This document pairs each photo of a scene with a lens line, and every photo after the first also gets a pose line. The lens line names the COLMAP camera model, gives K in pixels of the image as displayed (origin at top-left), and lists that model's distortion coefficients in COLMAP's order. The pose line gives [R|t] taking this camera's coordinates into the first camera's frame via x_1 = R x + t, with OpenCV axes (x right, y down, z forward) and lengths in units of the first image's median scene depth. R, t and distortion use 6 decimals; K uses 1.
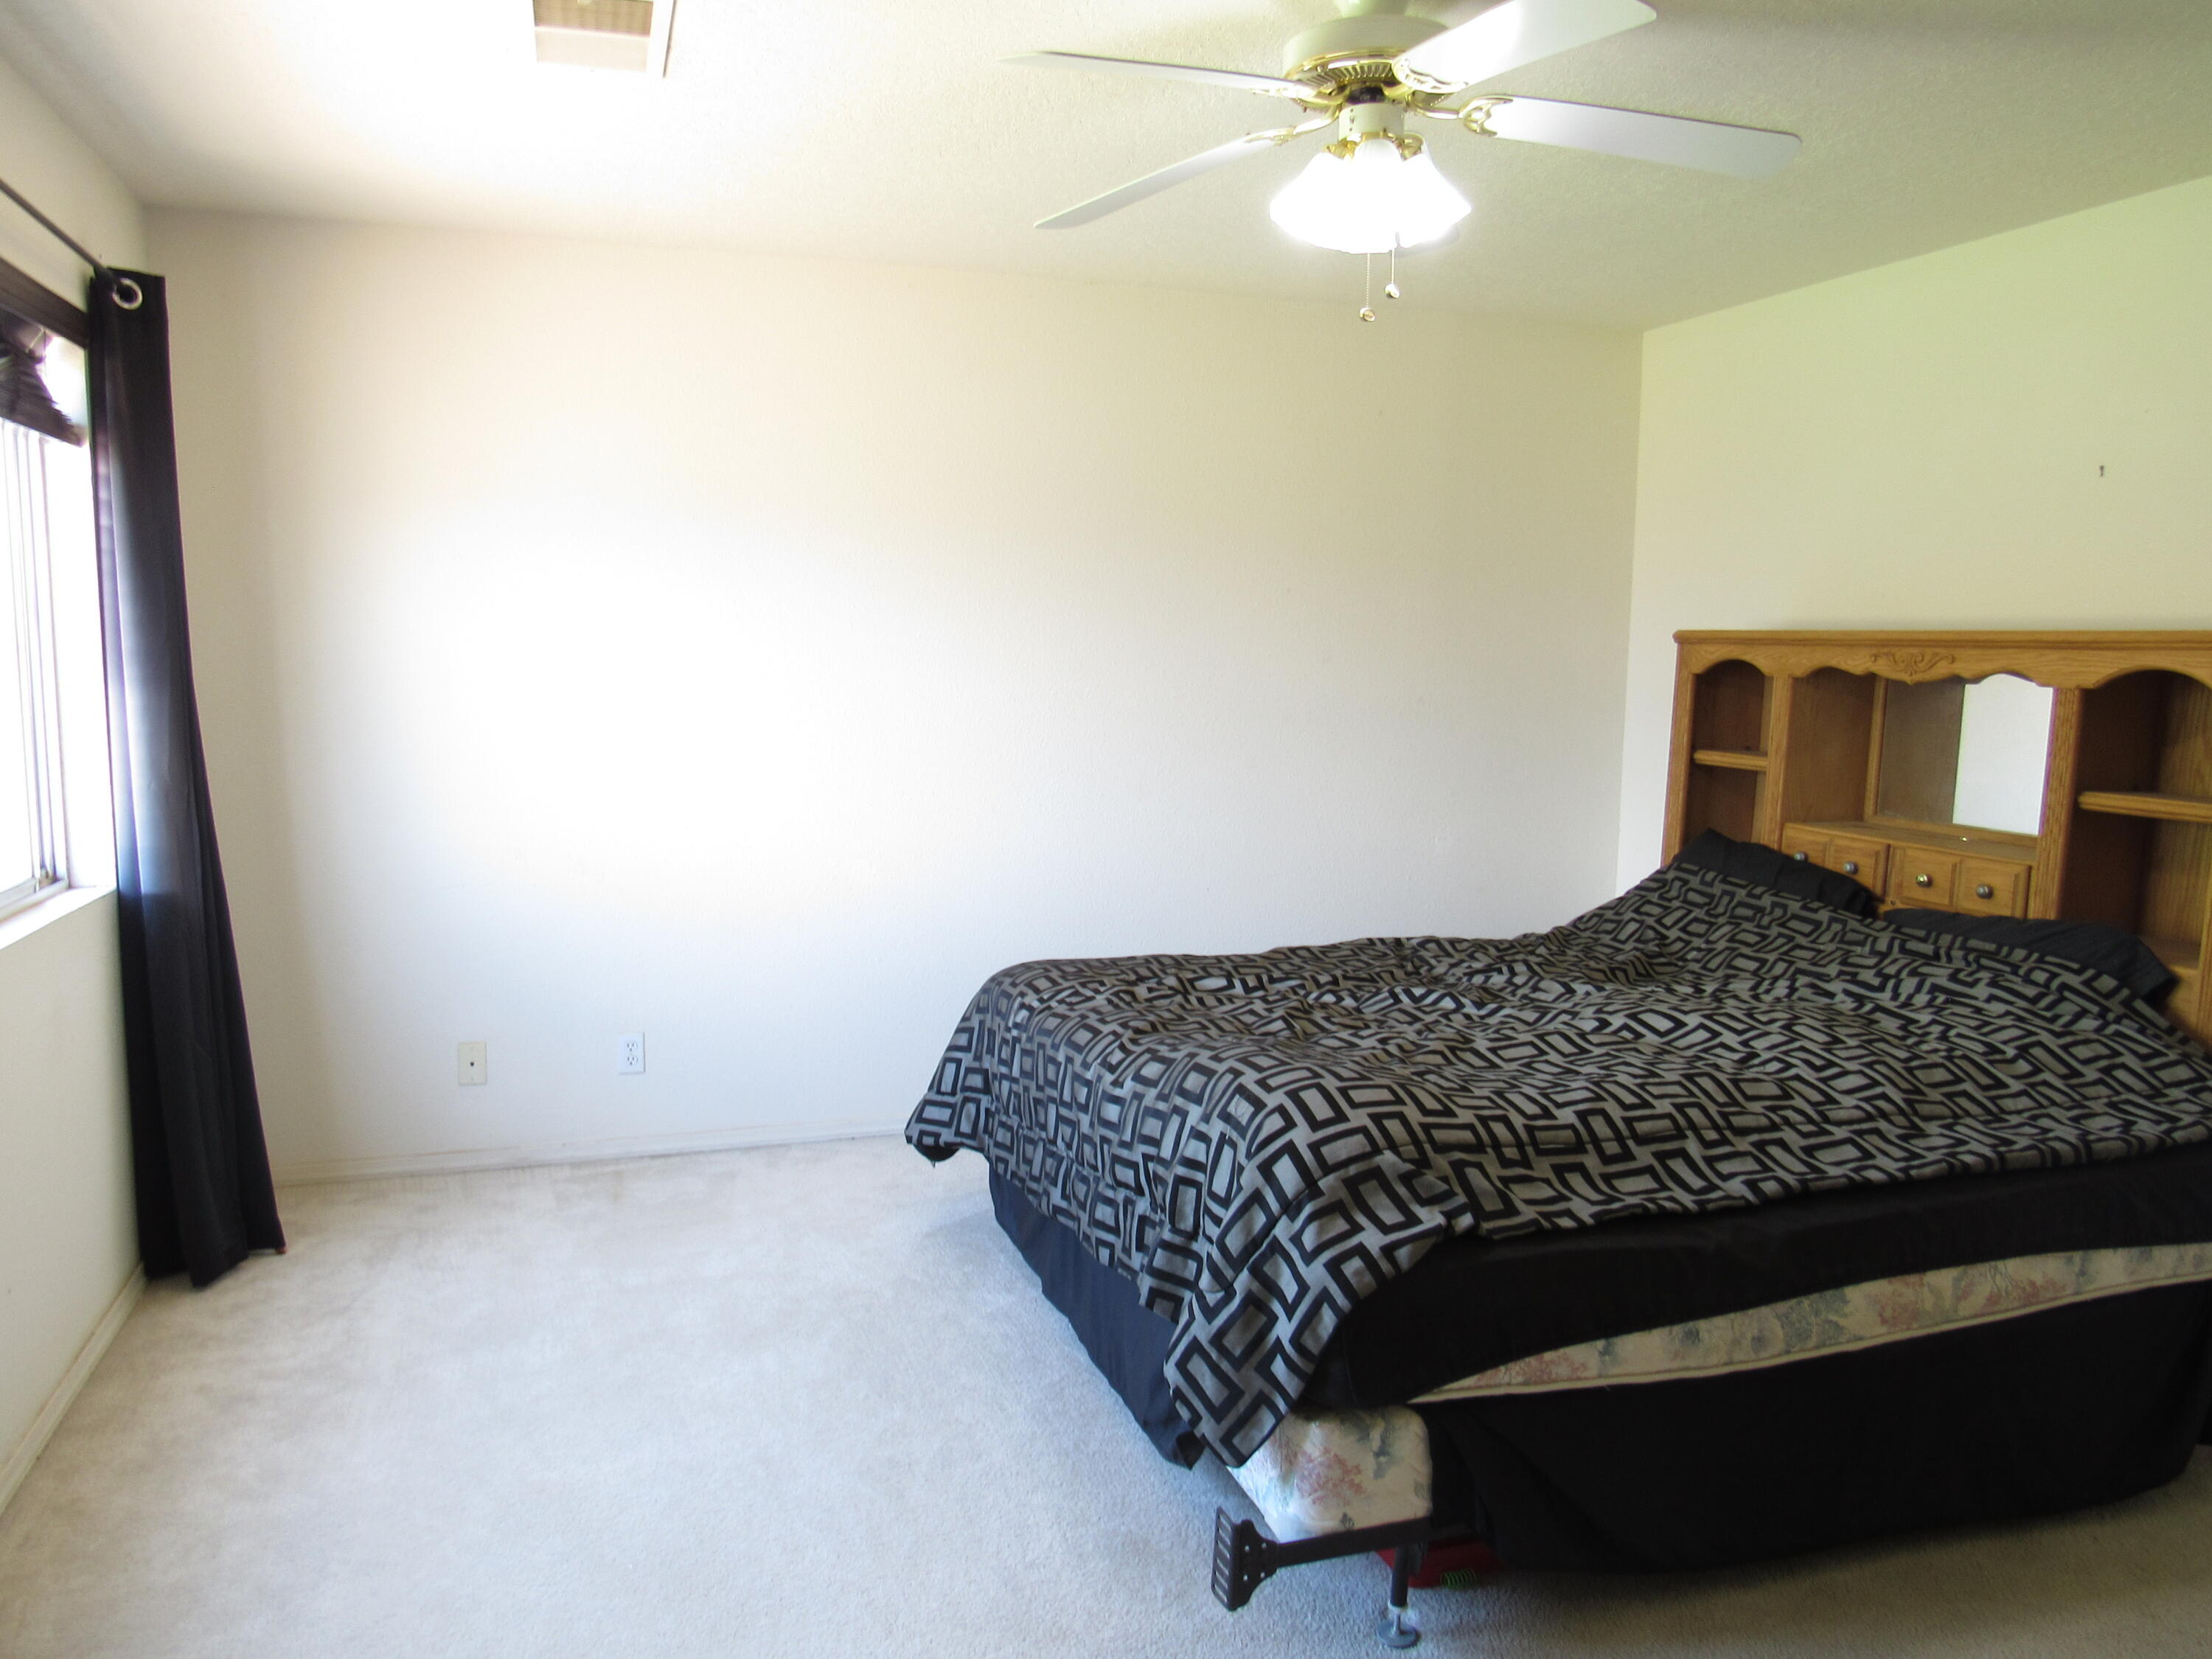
lens RADIAL K [[1562.0, 0, 1109.1], [0, 1562.0, 837.5], [0, 0, 1]] dist [-0.017150, -0.000689]
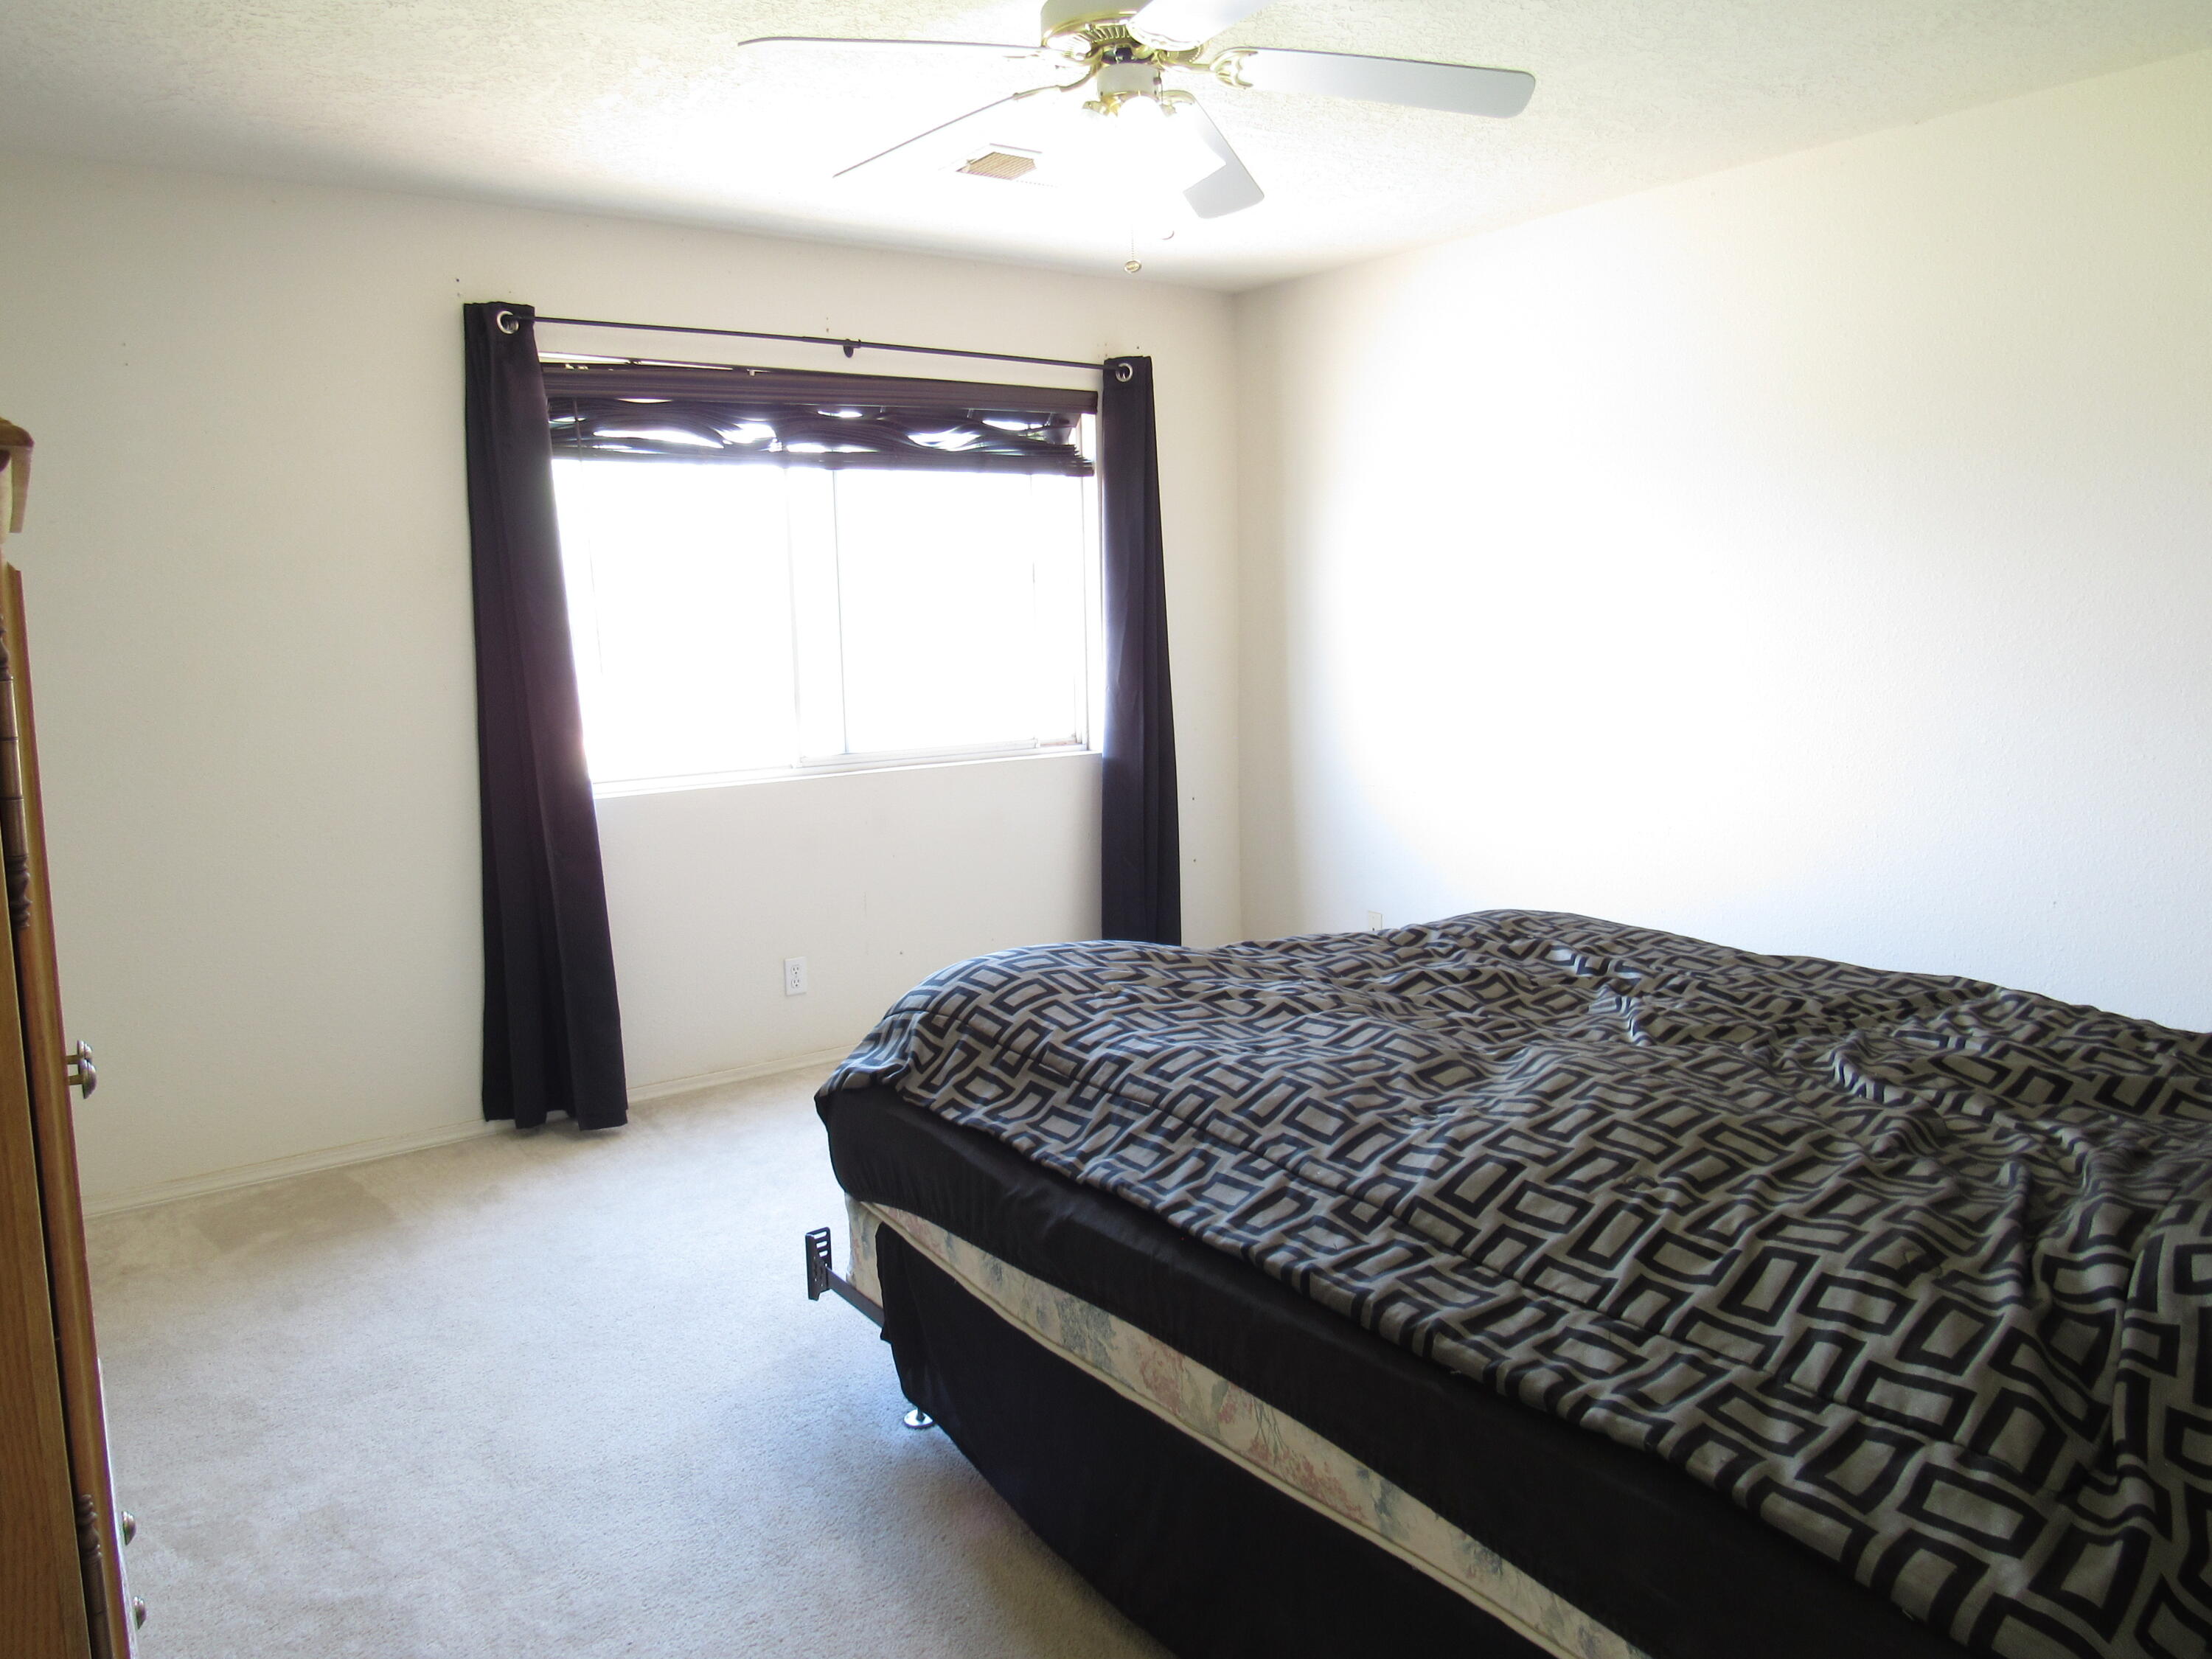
lens RADIAL K [[1562.0, 0, 1104.7], [0, 1562.0, 816.1], [0, 0, 1]] dist [-0.017150, -0.000689]
pose [[0.309593, 0.114905, -0.943901, 1.235008], [-0.096593, 0.991337, 0.088998, -0.063656], [0.945950, 0.063621, 0.318010, 0.682596]]
